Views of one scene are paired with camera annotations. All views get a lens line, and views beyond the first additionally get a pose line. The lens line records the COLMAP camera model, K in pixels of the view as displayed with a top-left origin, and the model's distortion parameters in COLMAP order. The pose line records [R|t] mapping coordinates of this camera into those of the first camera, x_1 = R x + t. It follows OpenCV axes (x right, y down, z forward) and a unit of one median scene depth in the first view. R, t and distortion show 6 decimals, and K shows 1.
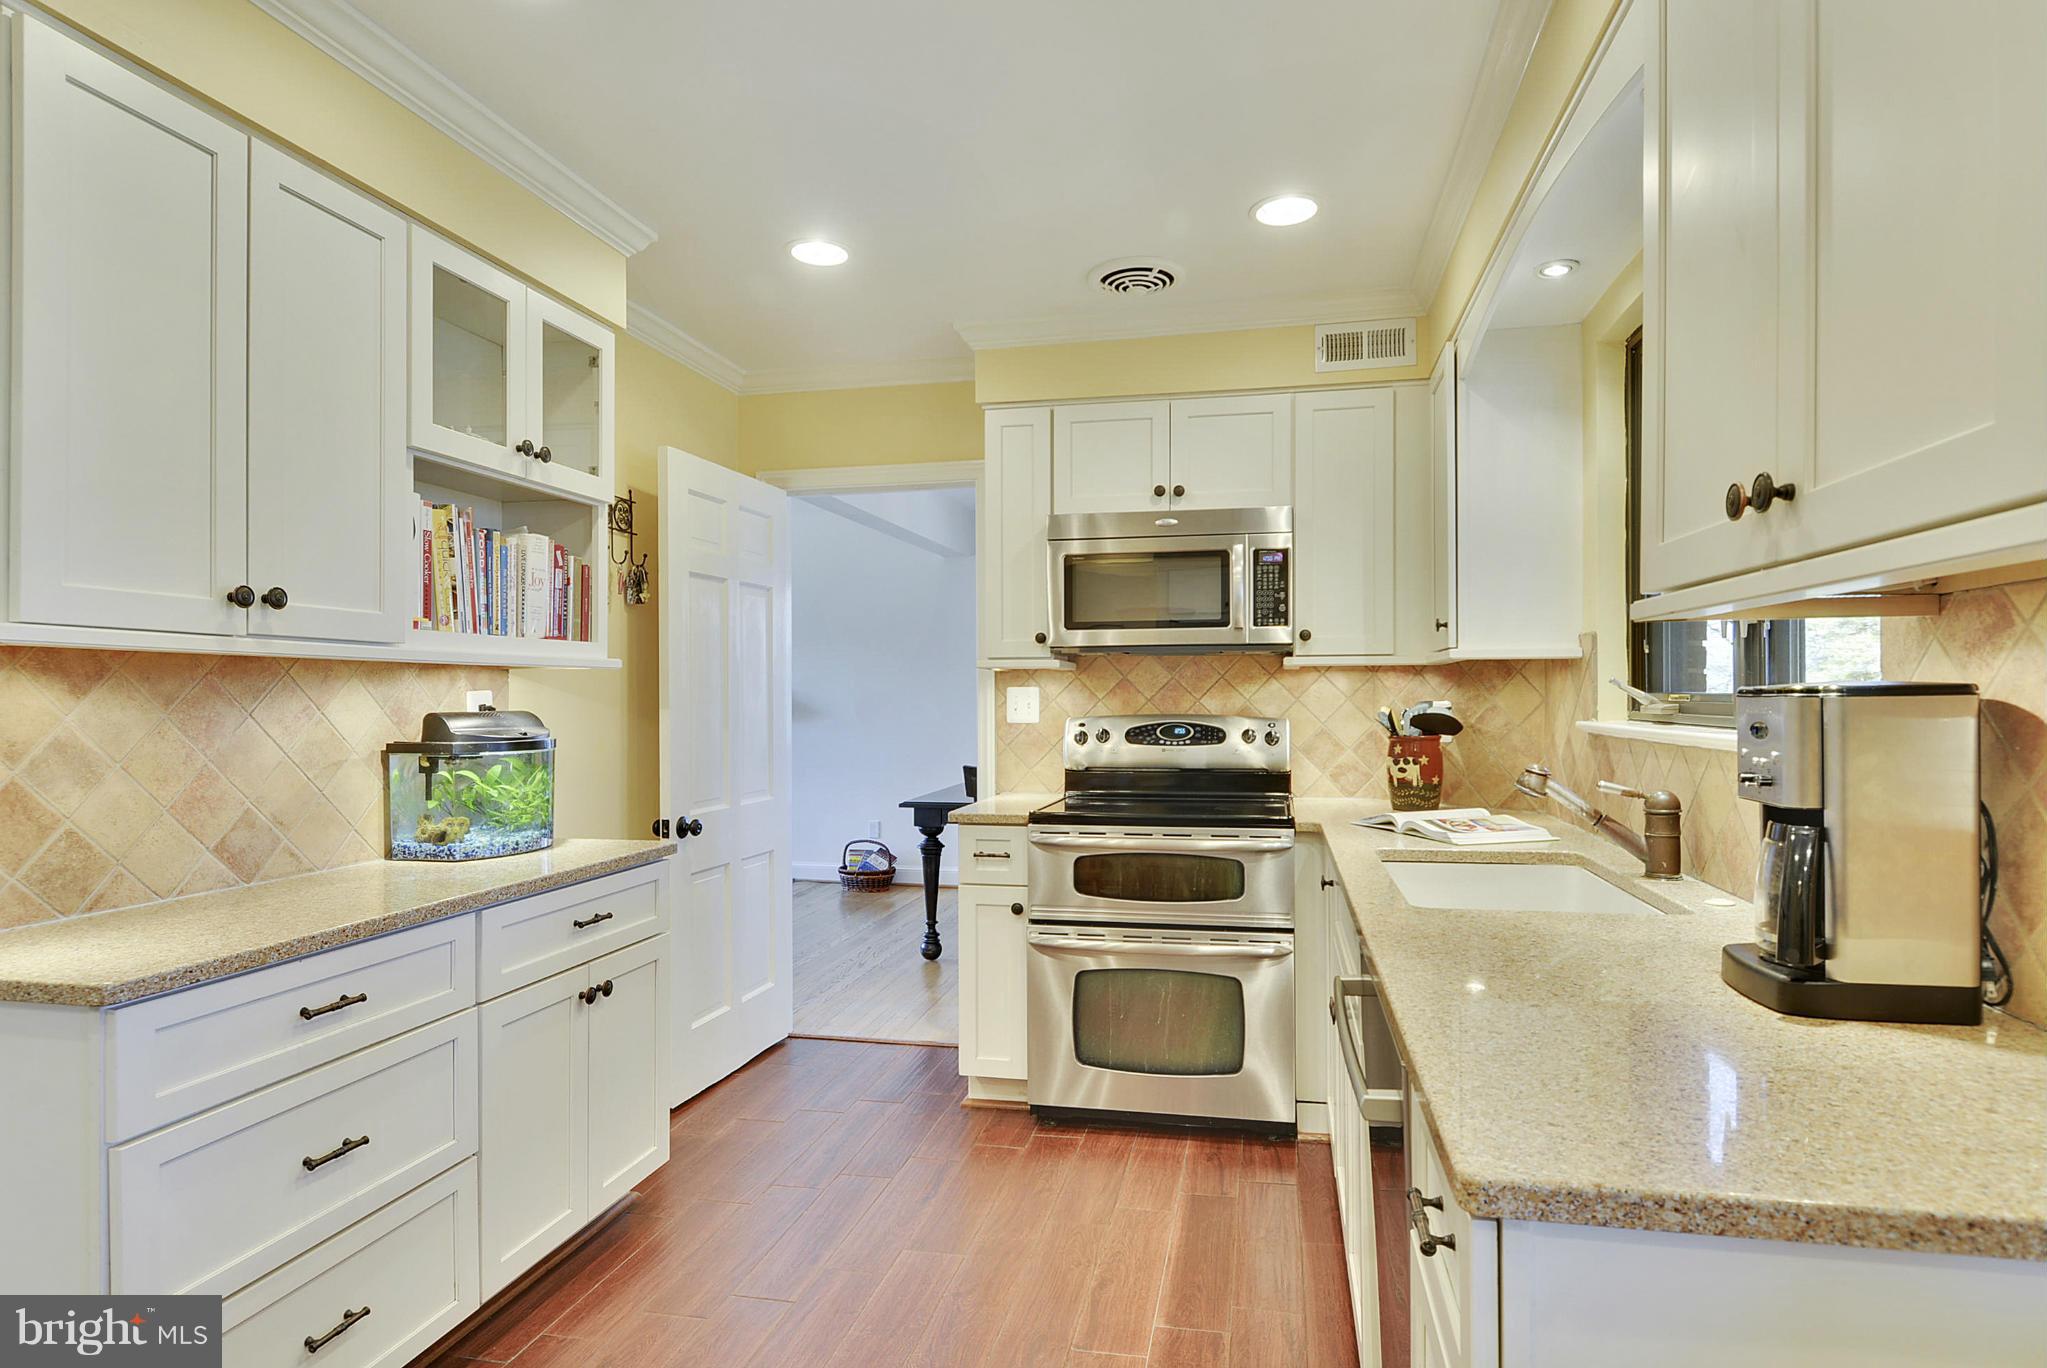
lens RADIAL K [[1100.4, 0, 1029.2], [0, 1100.4, 694.2], [0, 0, 1]] dist [0.003437, 0.000585]
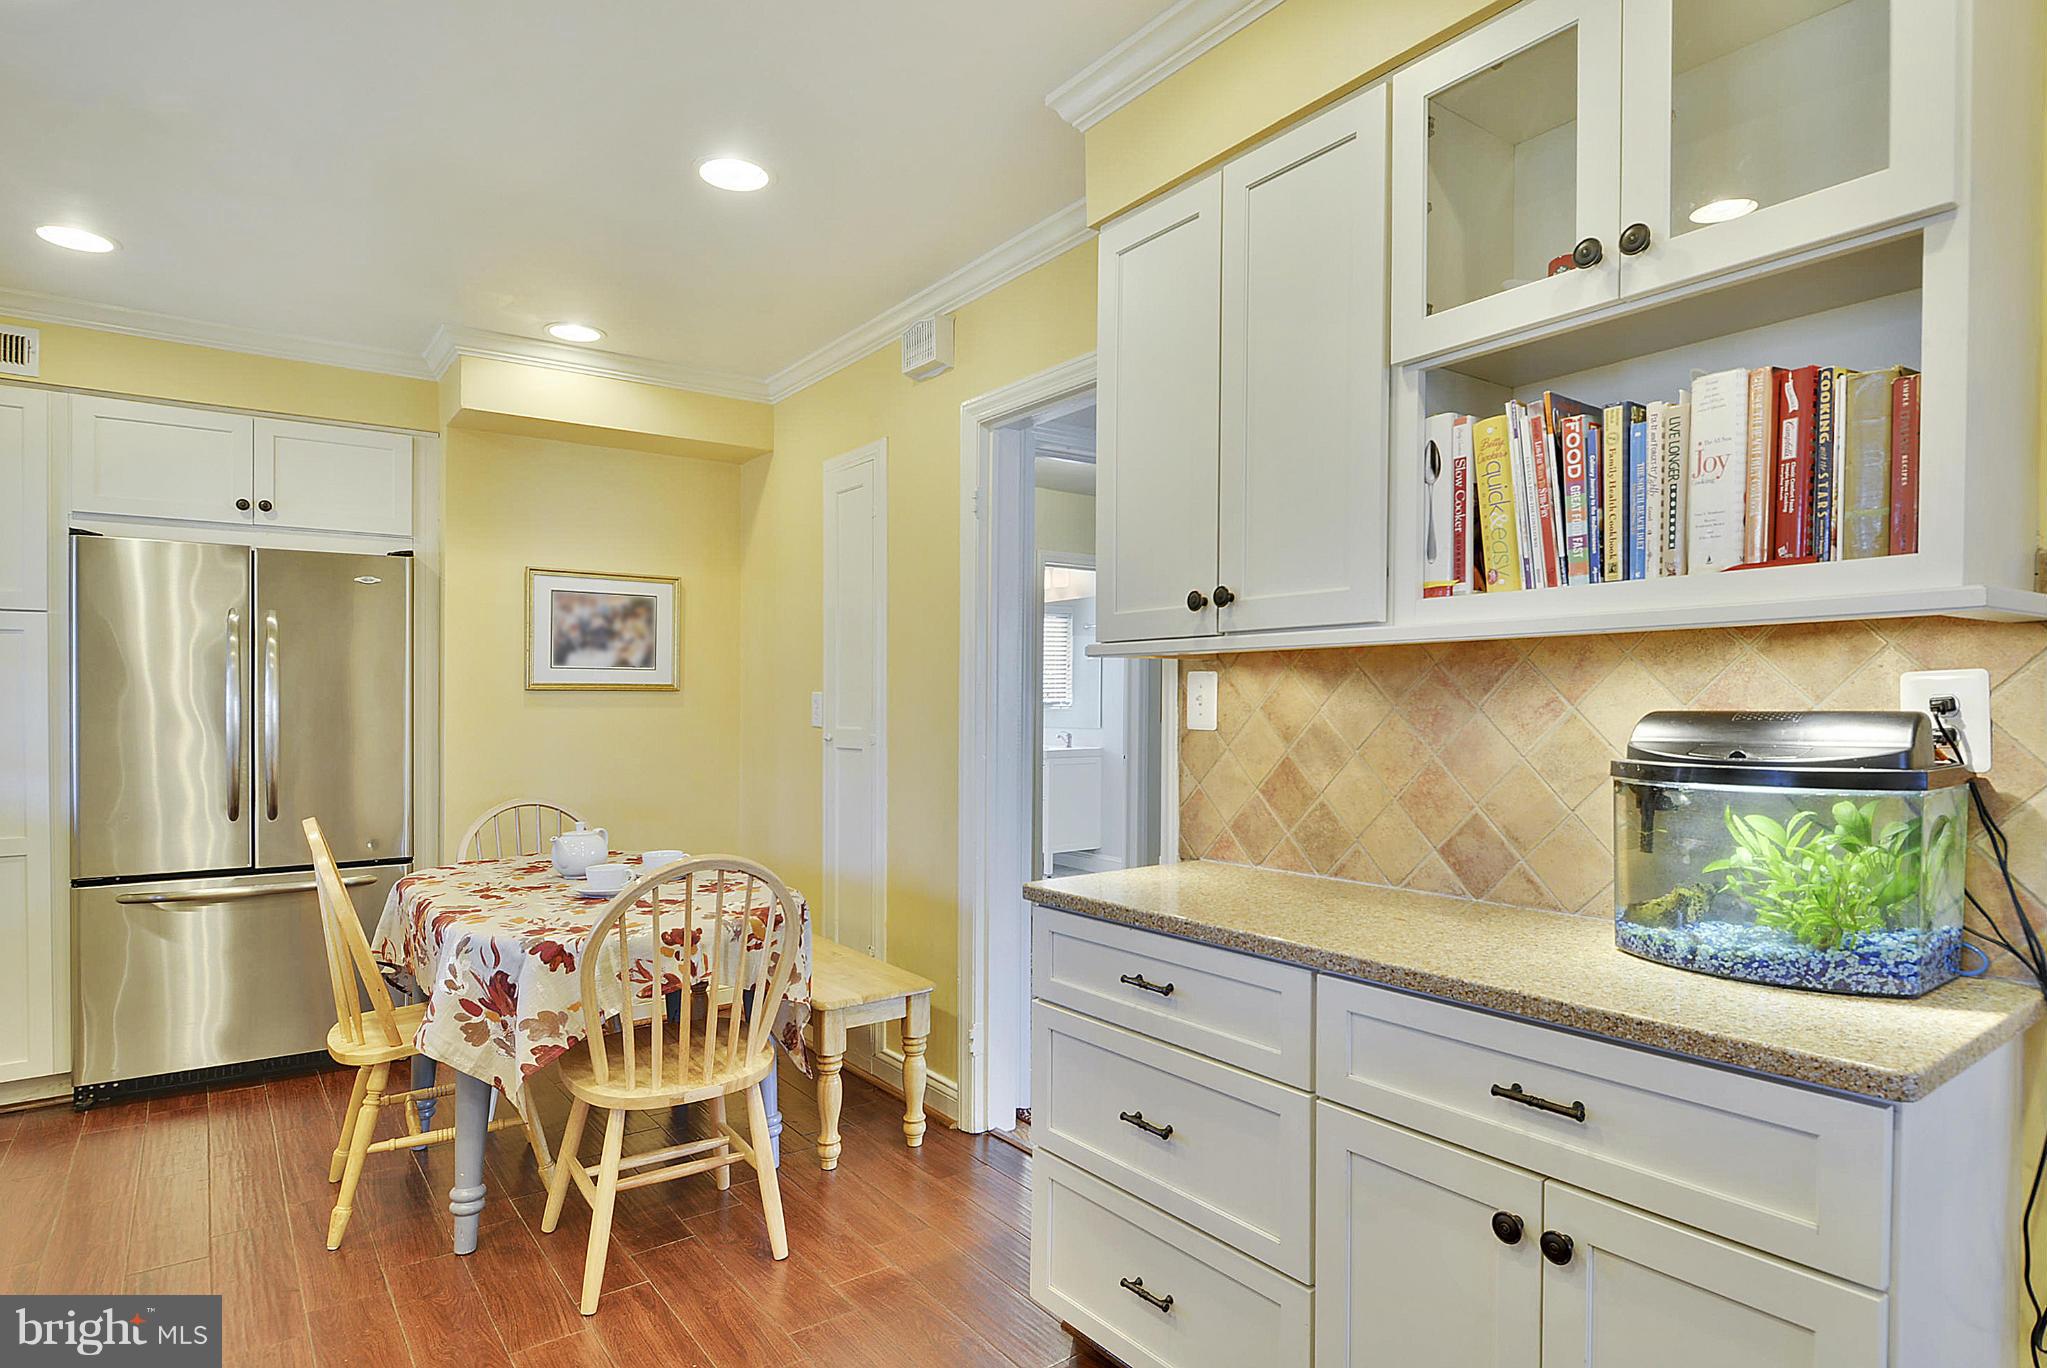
lens RADIAL K [[1100.4, 0, 1036.4], [0, 1100.4, 696.3], [0, 0, 1]] dist [0.003437, 0.000585]
pose [[-0.651194, 0.008094, -0.758868, 0.198389], [0.012918, 0.999916, -0.000421, 0.004850], [0.758802, -0.010077, -0.651244, 1.351383]]
